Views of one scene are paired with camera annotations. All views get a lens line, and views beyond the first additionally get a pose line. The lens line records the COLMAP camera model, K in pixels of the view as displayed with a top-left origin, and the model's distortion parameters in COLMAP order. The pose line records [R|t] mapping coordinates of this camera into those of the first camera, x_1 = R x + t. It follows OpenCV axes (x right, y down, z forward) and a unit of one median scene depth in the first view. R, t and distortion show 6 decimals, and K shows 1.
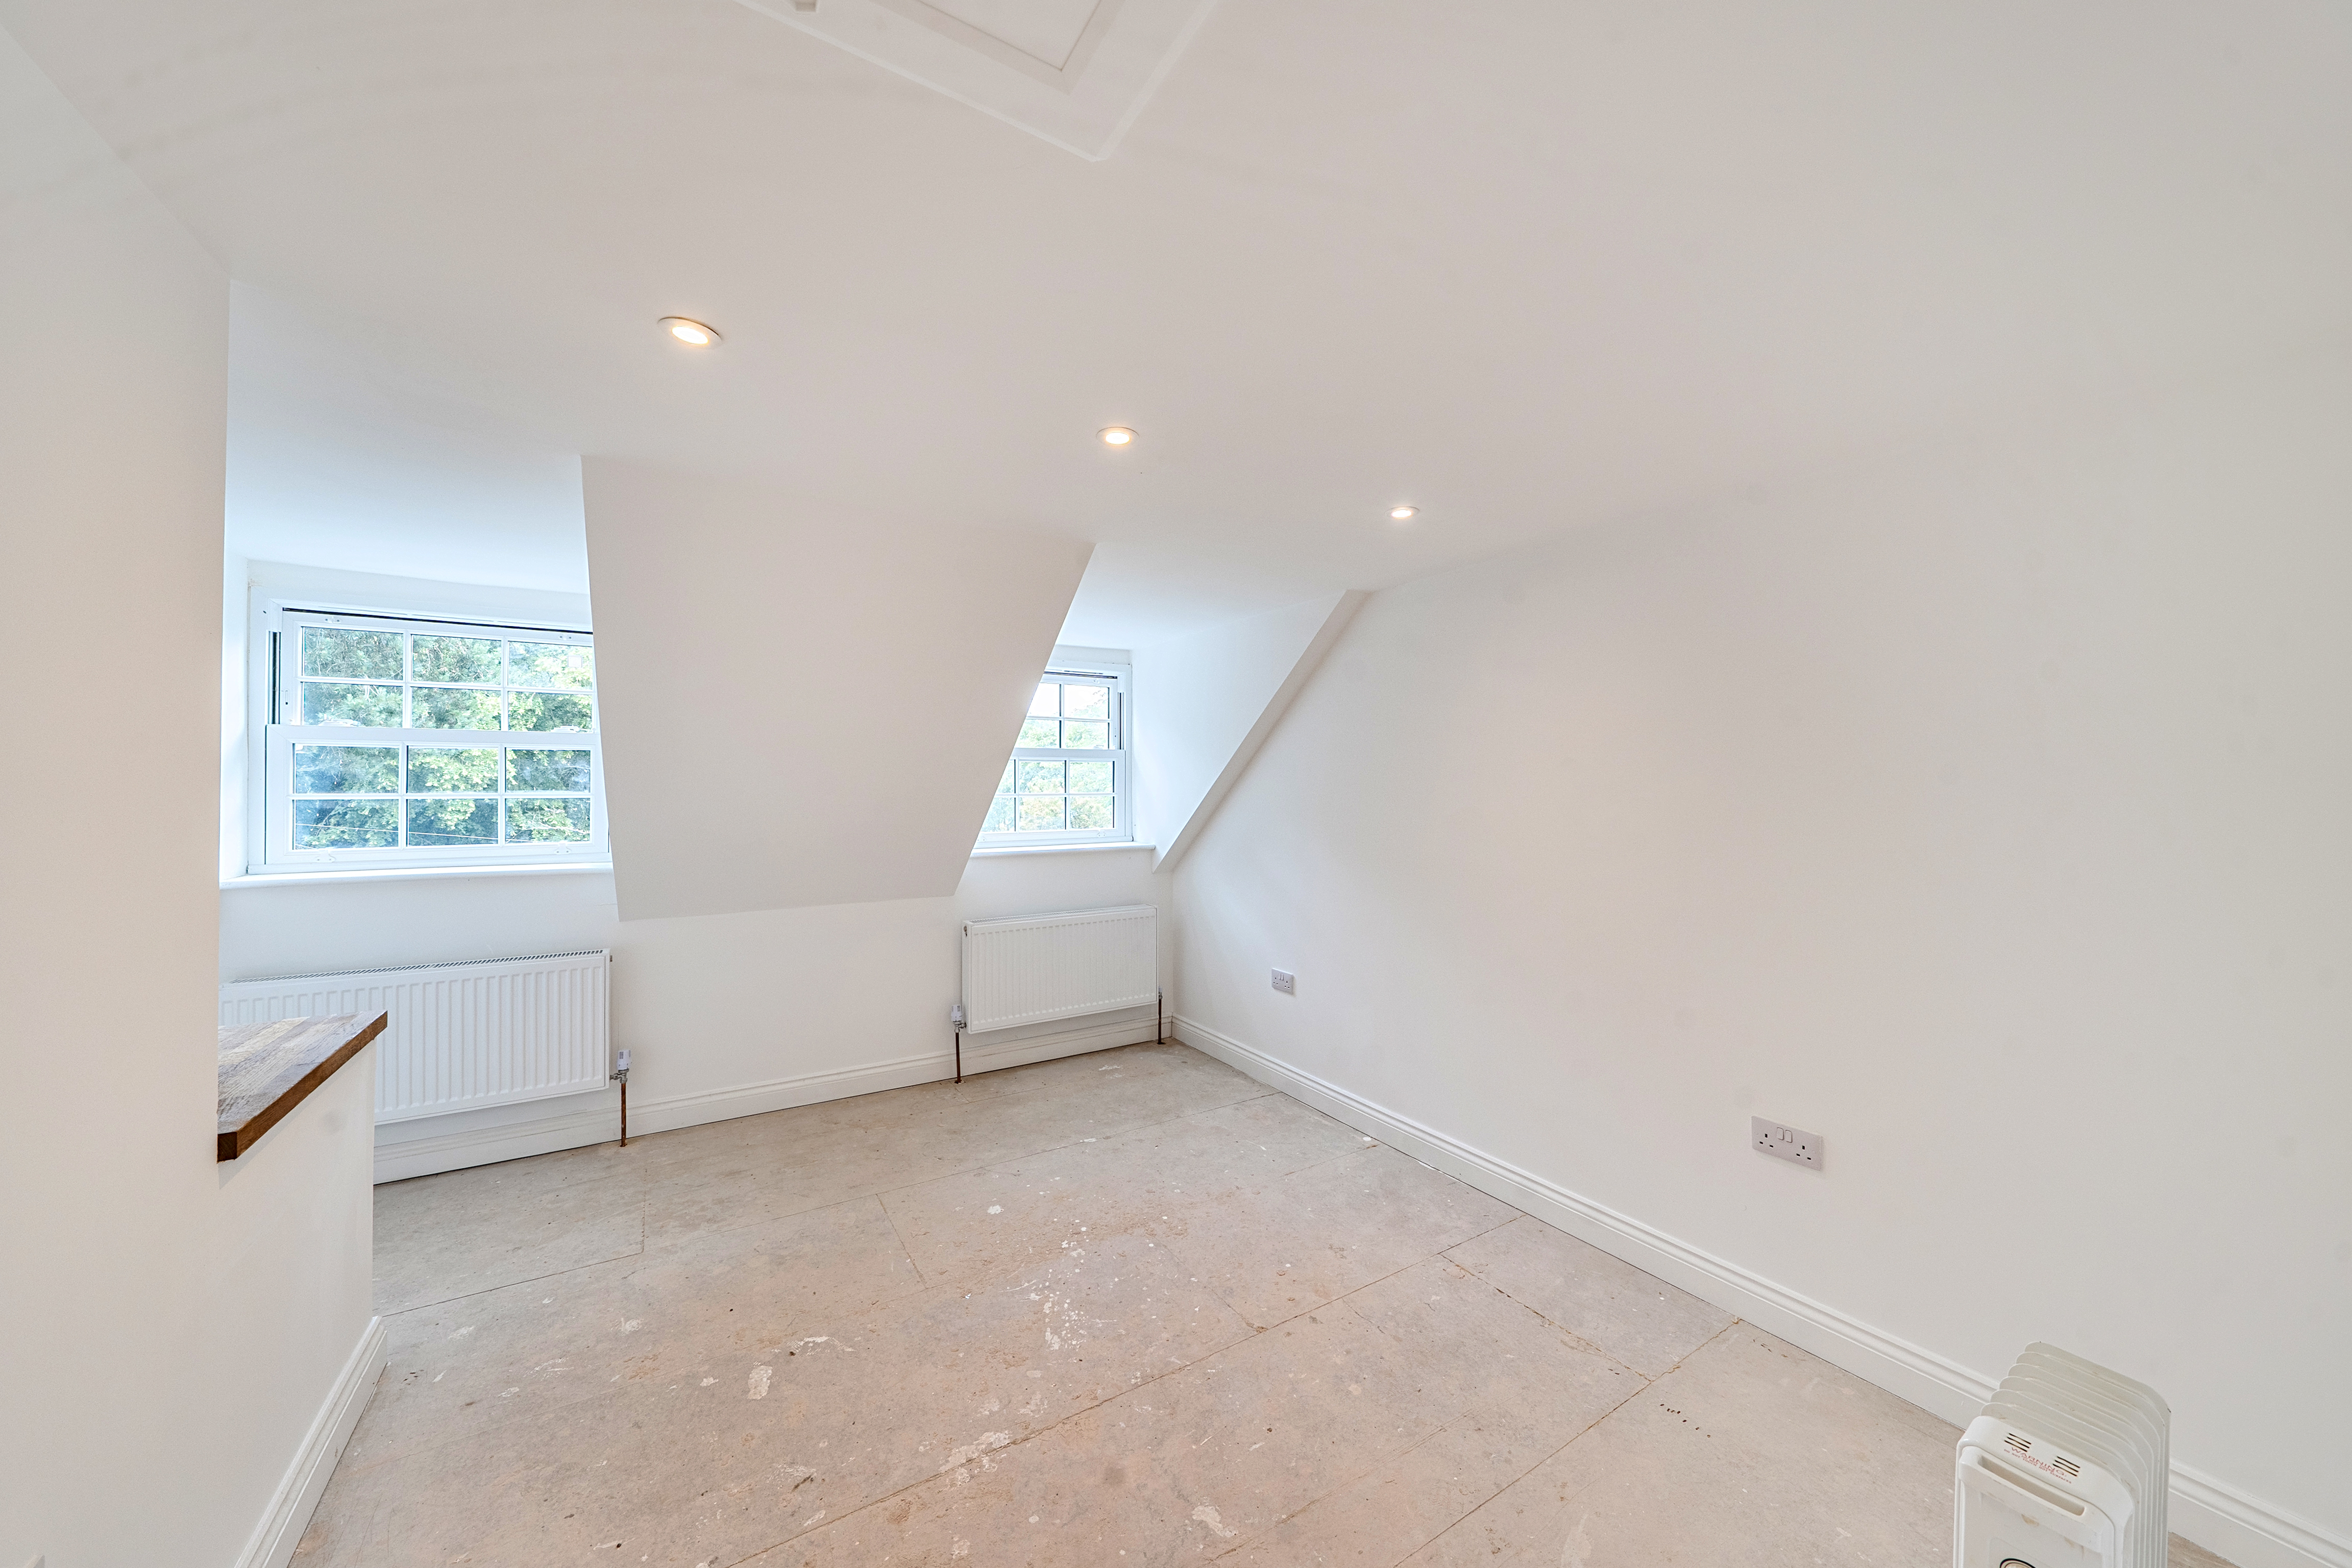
lens RADIAL K [[817.1, 0, 1176.0], [0, 817.1, 784.0], [0, 0, 1]] dist [-0.001102, -0.000179]
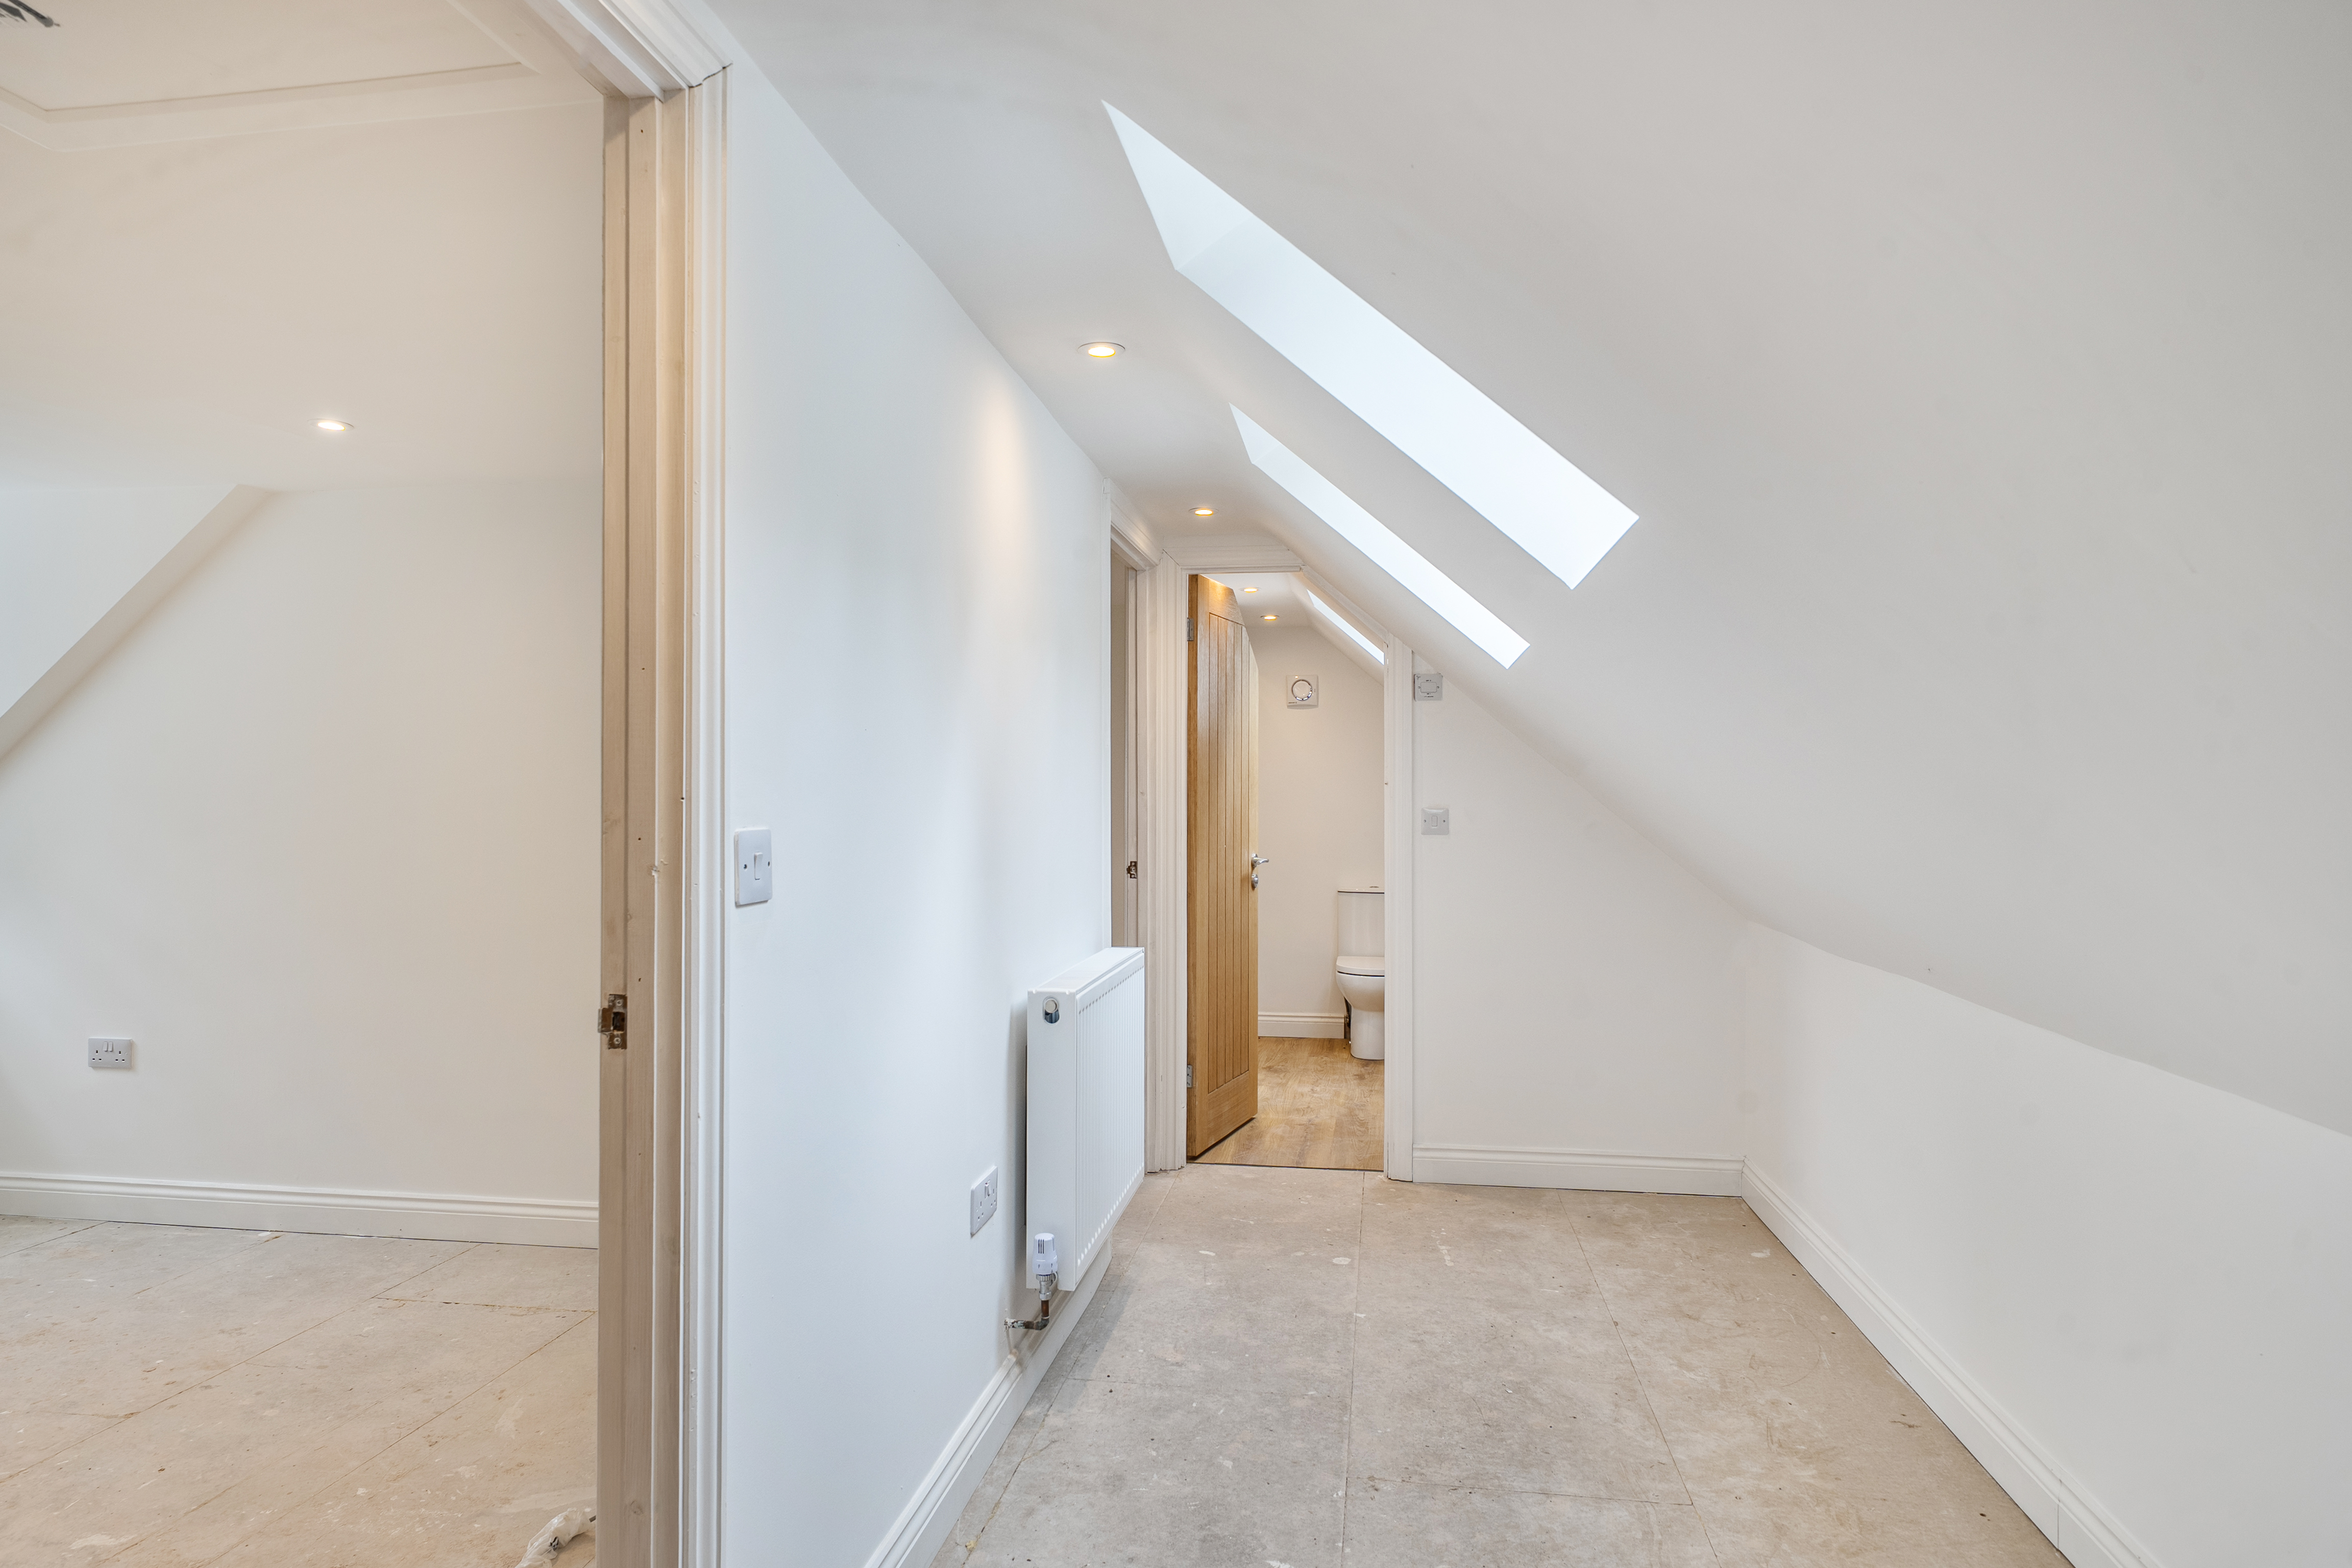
lens RADIAL K [[1358.1, 0, 1176.0], [0, 1358.1, 784.0], [0, 0, 1]] dist [-0.006143, -0.001350]
pose [[0.660673, 0.007095, 0.750640, -0.168447], [-0.002591, 0.999971, -0.007171, 0.042193], [-0.750669, 0.002793, 0.660672, -0.504281]]
